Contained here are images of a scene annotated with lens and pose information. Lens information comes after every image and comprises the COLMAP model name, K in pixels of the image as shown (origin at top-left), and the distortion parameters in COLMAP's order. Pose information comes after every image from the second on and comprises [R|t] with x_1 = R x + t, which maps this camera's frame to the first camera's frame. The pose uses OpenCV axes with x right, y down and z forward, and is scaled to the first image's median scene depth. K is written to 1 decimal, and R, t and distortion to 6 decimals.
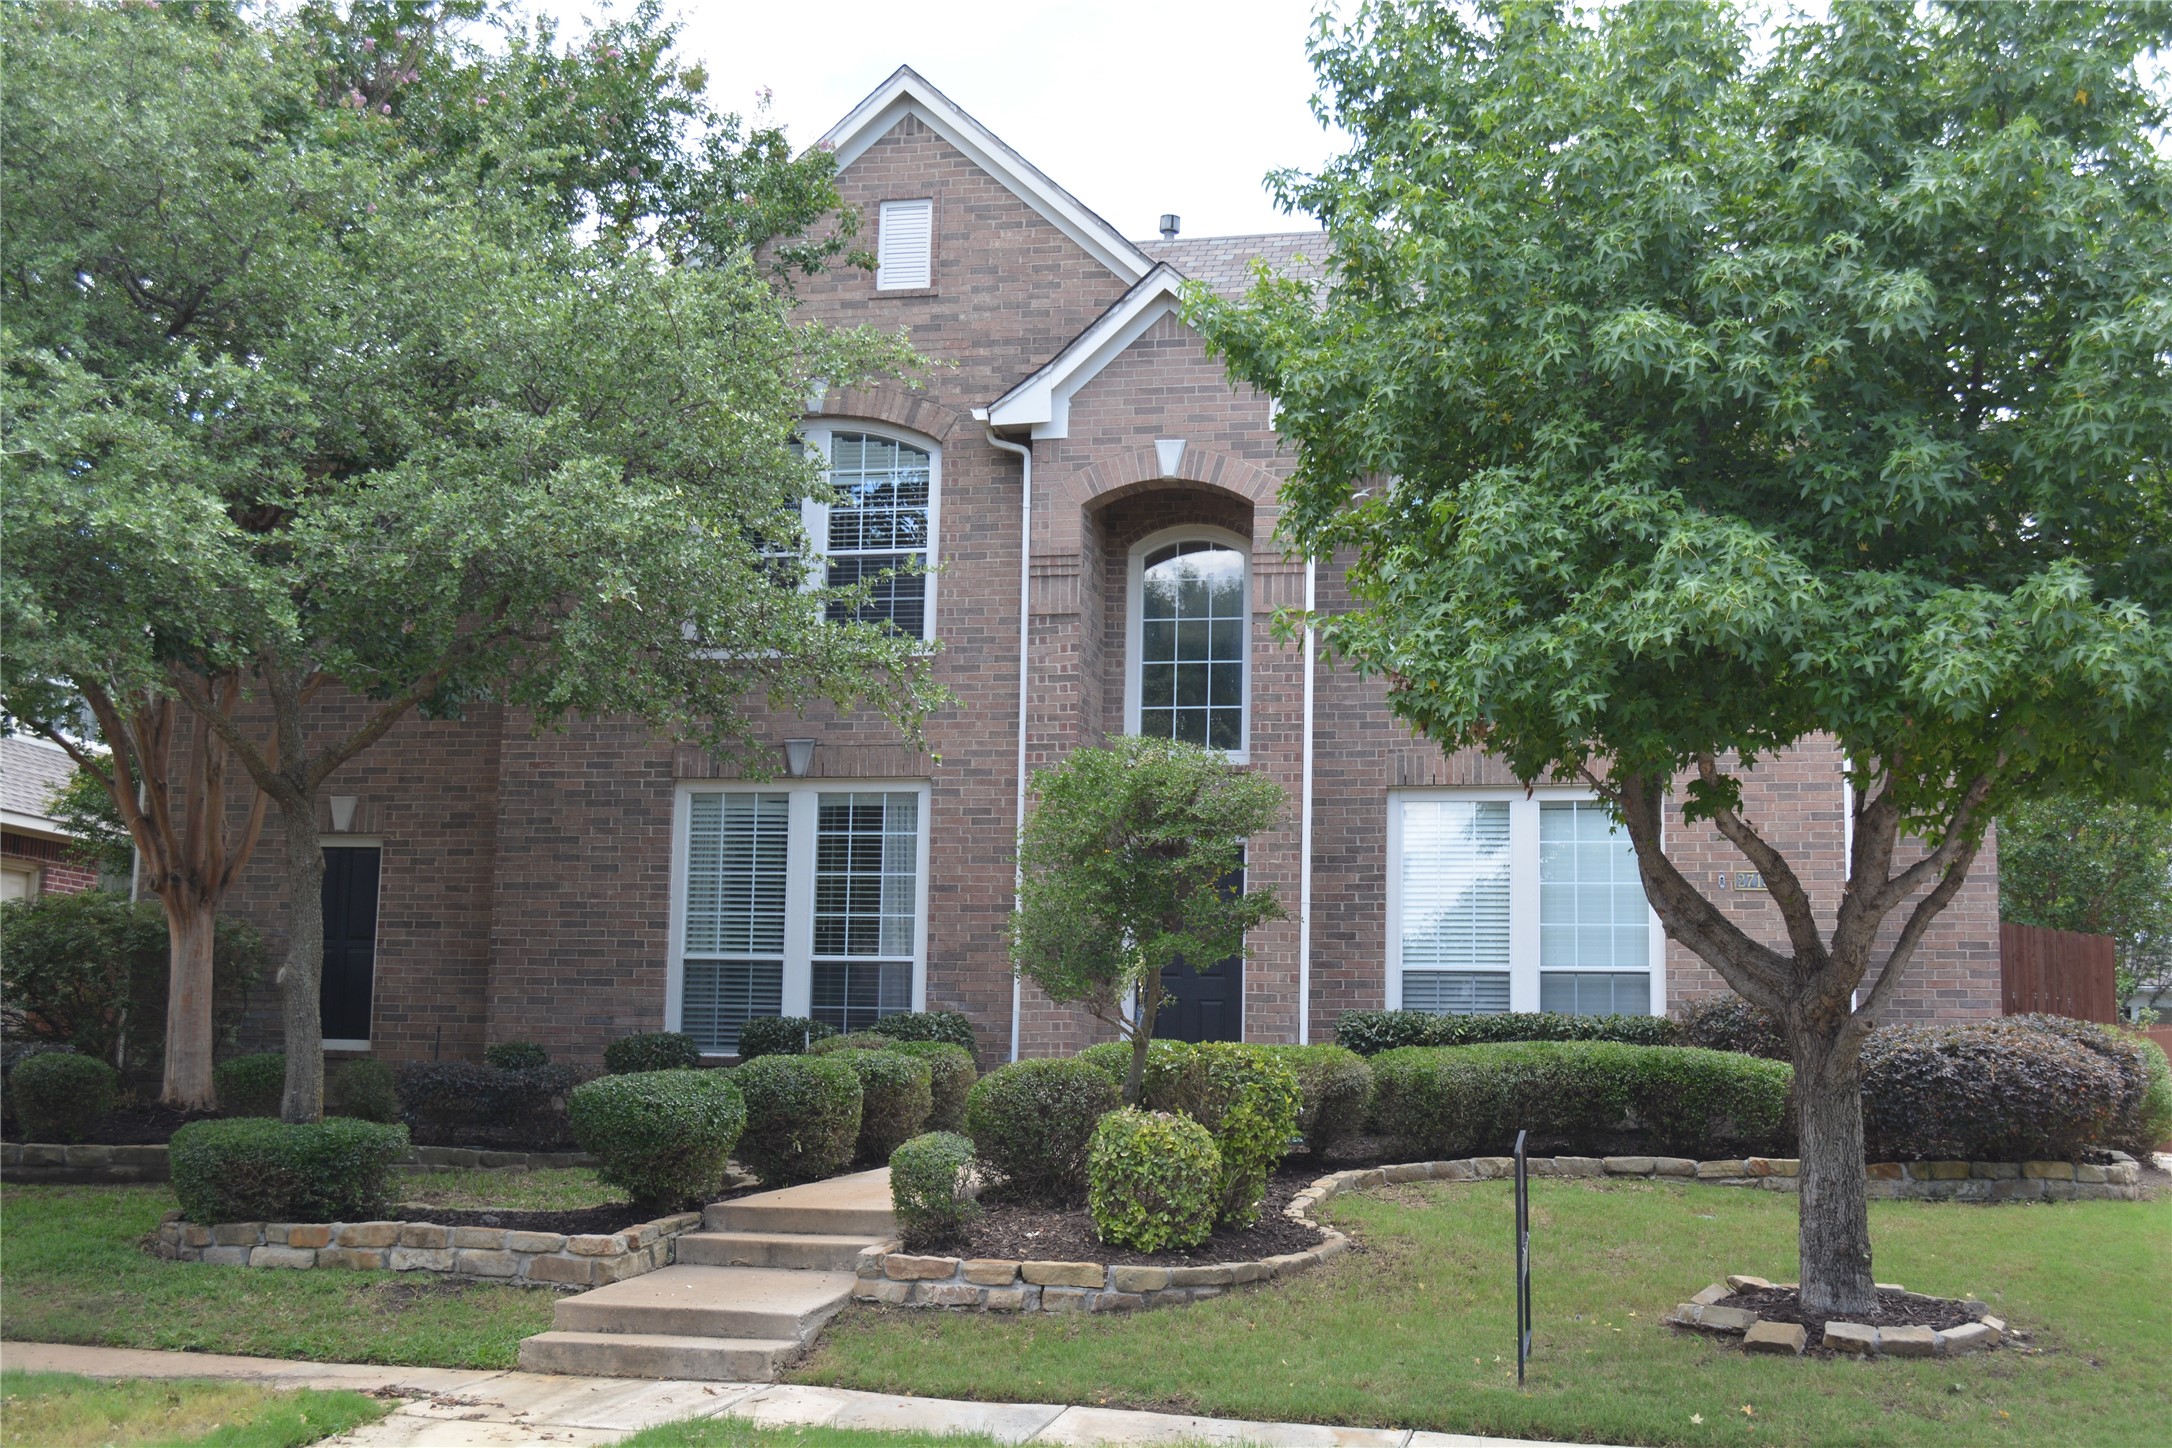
lens RADIAL K [[2742.2, 0, 1086.0], [0, 2742.2, 724.0], [0, 0, 1]] dist [-0.062803, -0.014229]
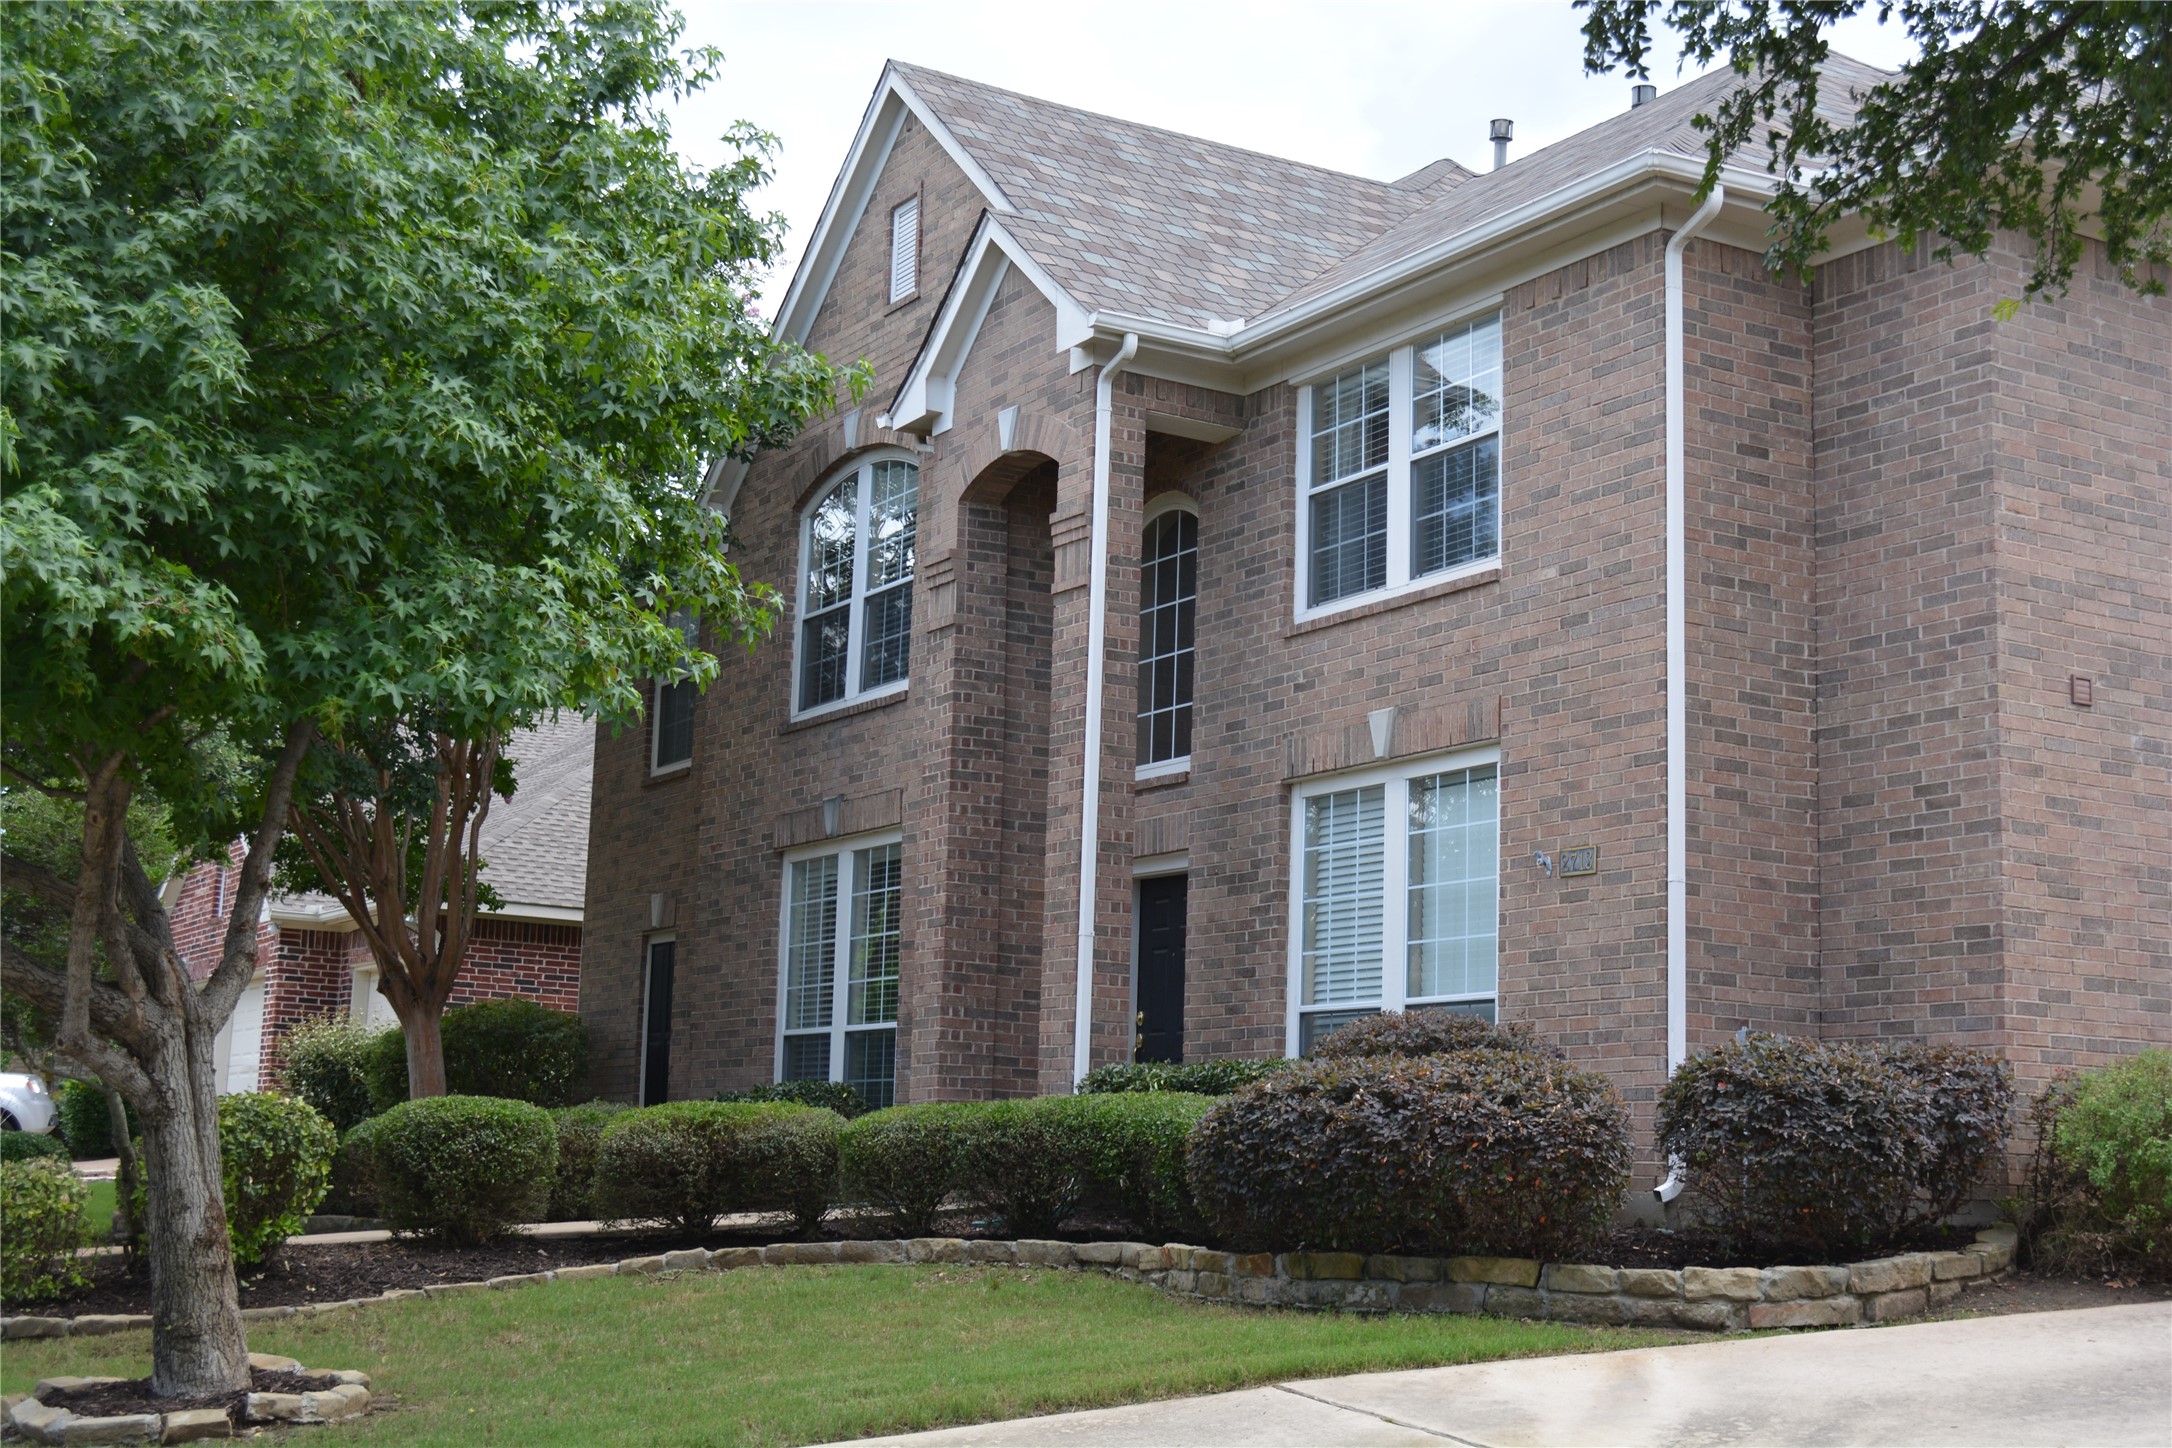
lens RADIAL K [[2907.0, 0, 1086.0], [0, 2907.0, 724.0], [0, 0, 1]] dist [-0.096832, -0.006014]
pose [[0.680469, -0.118600, -0.723115, 0.678899], [0.089460, 0.992879, -0.078661, 0.067148], [0.727295, -0.011164, 0.686234, 0.381211]]
